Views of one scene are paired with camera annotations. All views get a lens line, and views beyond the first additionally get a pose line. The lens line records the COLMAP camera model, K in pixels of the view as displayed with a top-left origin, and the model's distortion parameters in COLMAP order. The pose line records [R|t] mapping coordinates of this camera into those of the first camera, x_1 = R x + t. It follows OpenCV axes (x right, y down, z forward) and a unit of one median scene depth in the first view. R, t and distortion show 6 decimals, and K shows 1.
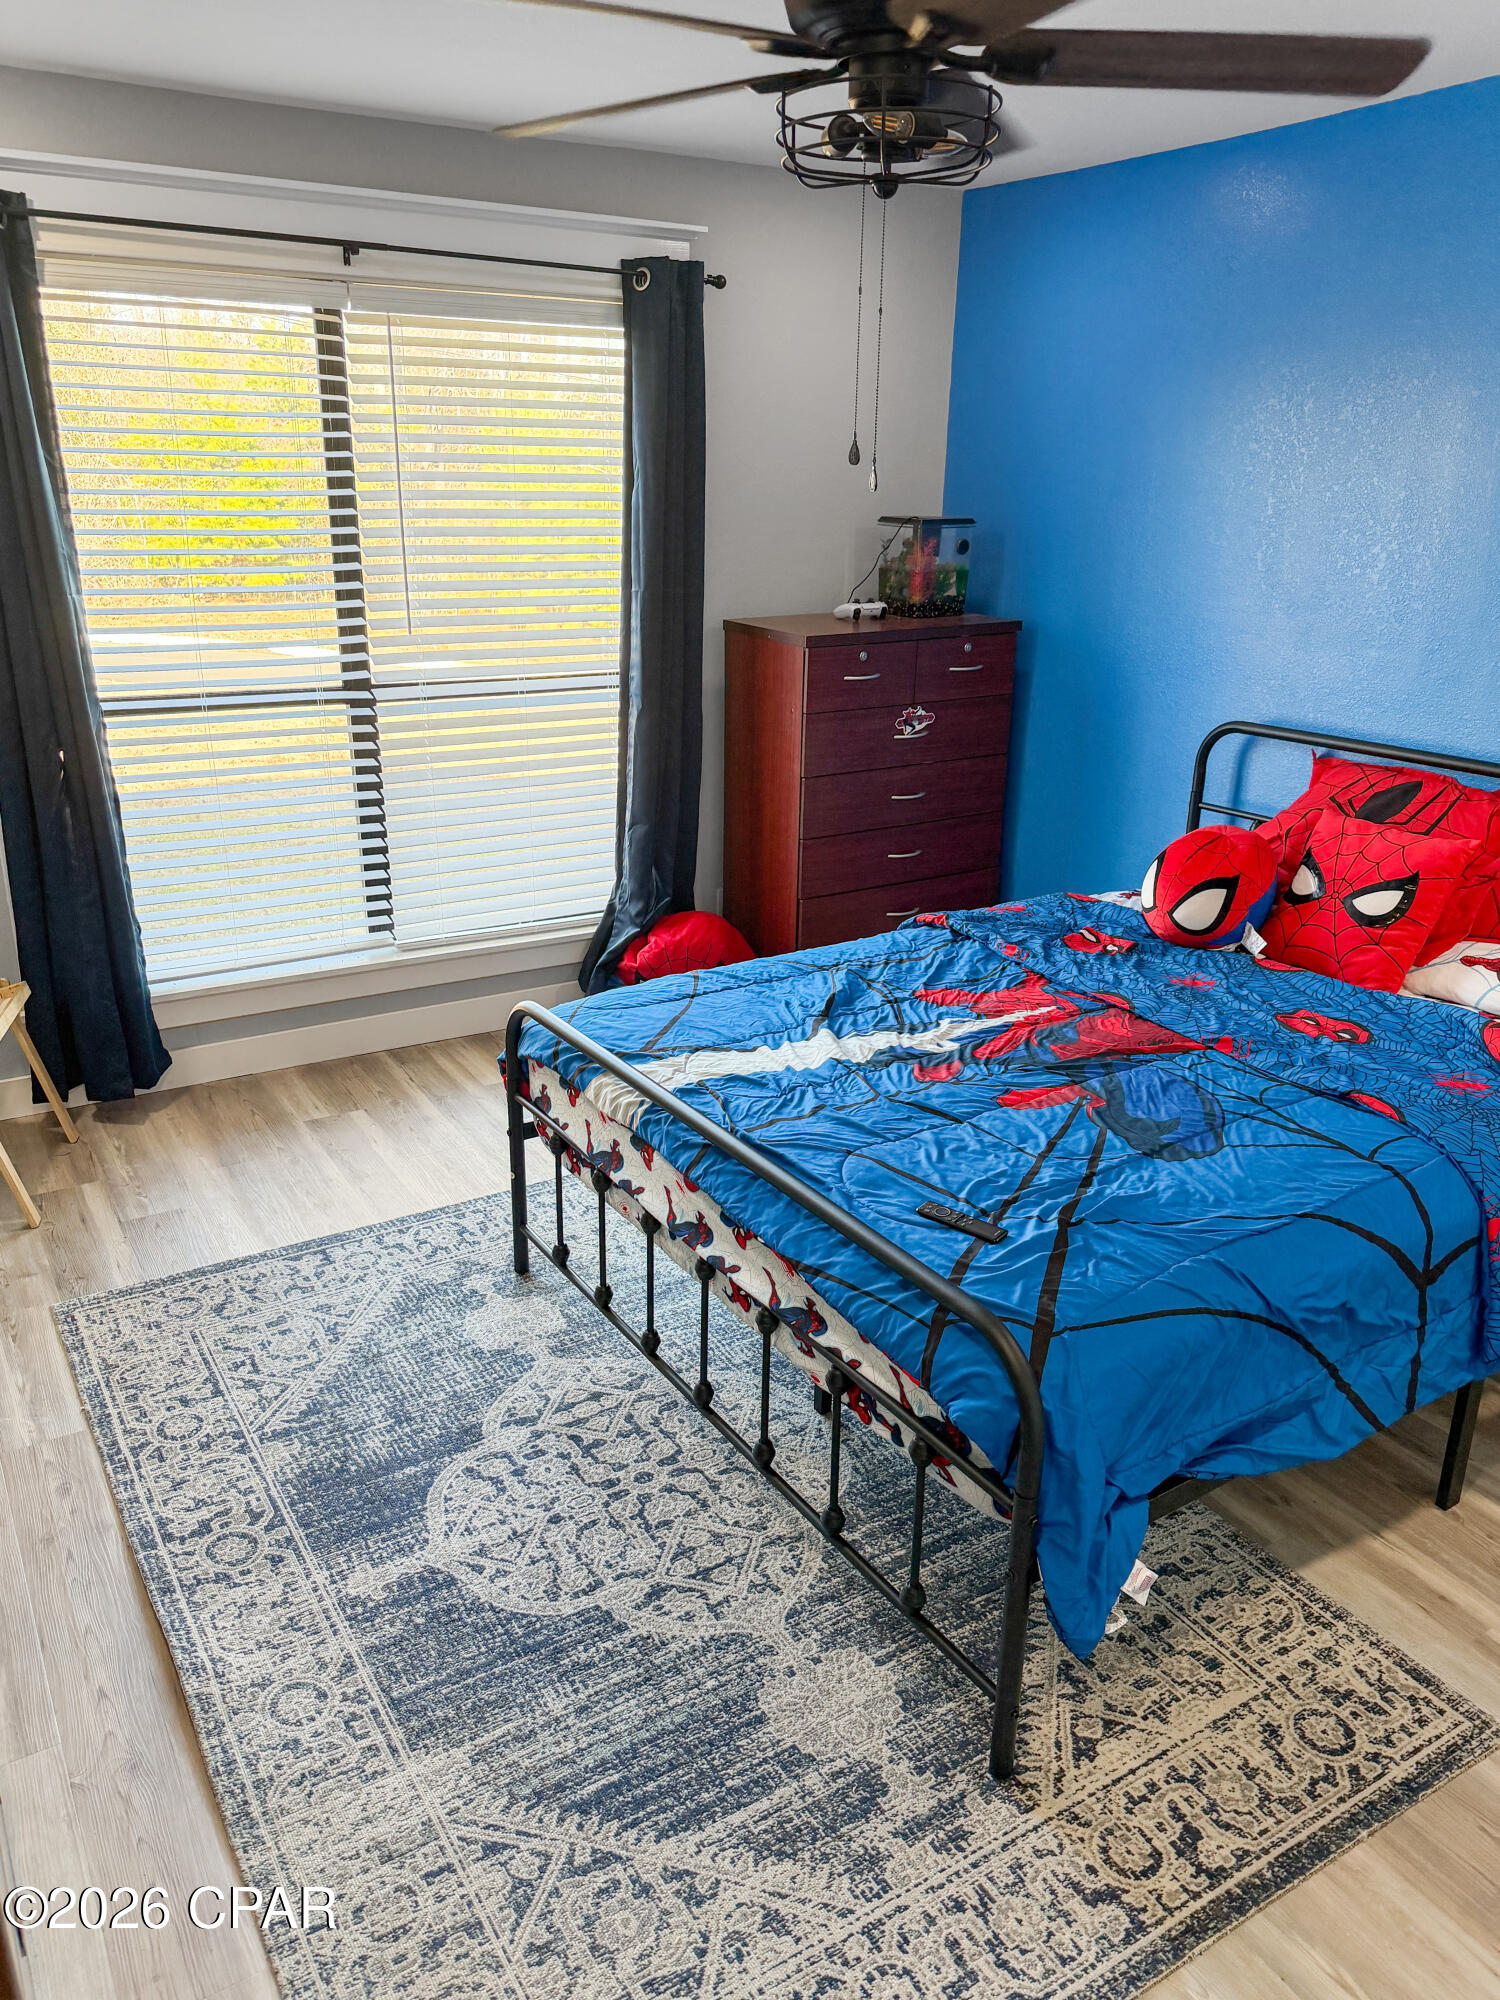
lens RADIAL K [[1442.9, 0, 750.0], [0, 1442.9, 1000.0], [0, 0, 1]] dist [0.054562, -0.134887]
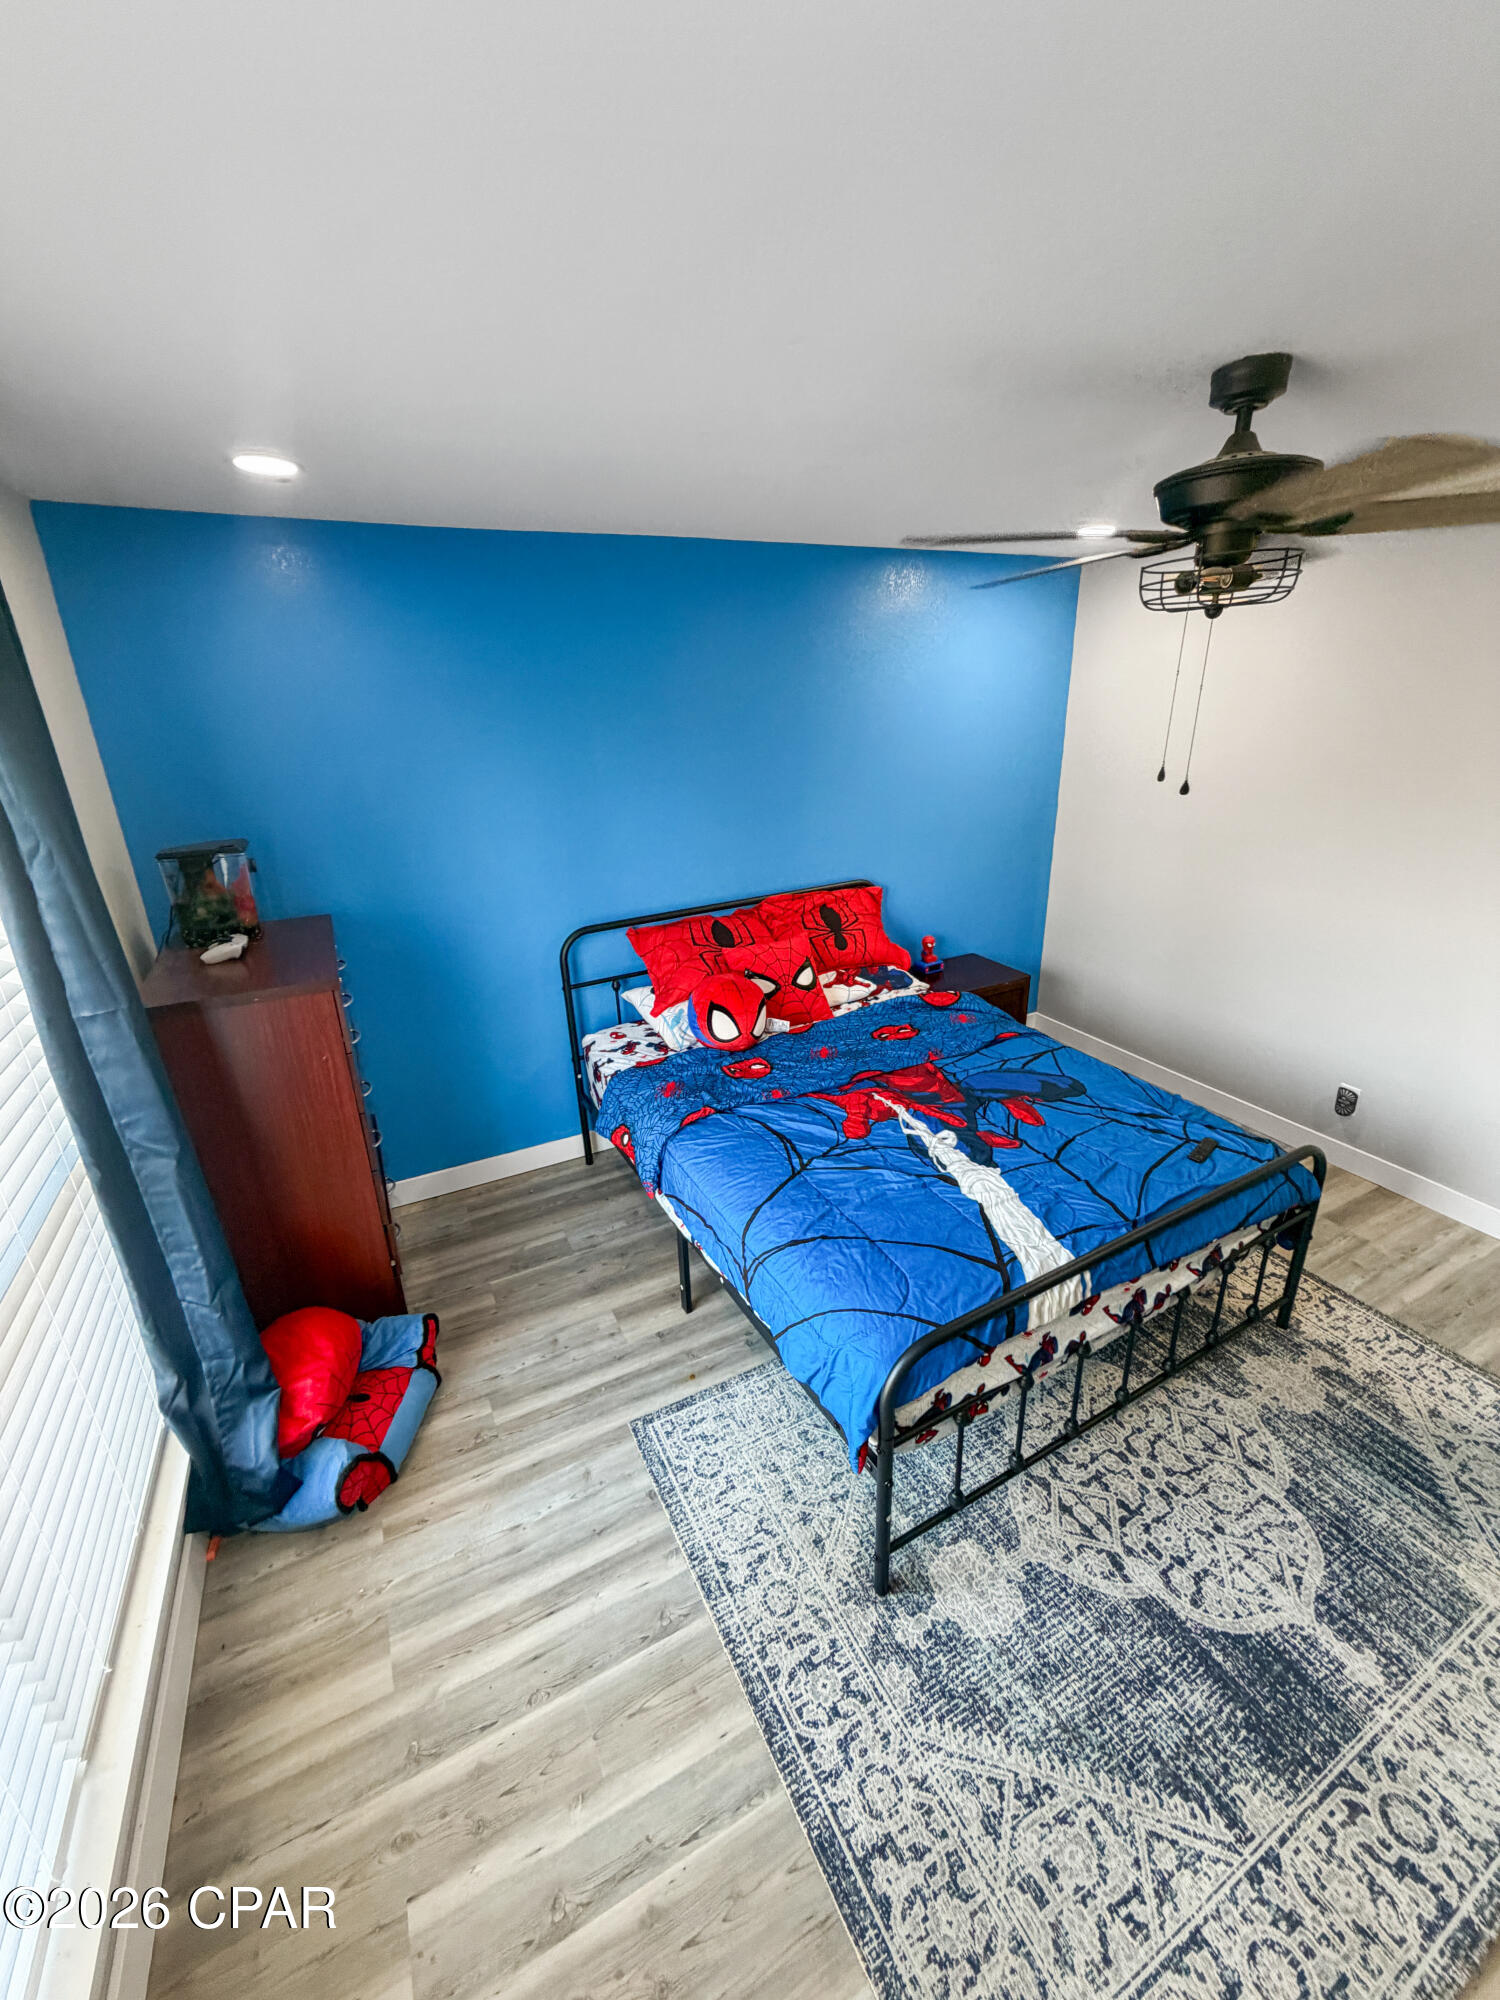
lens RADIAL K [[811.0, 0, 743.6], [0, 811.0, 987.2], [0, 0, 1]] dist [0.000024, 0.000234]
pose [[0.078445, -0.342745, 0.936147, -0.721061], [0.395269, 0.872769, 0.286419, -0.496309], [-0.915210, 0.347562, 0.203941, 1.084859]]
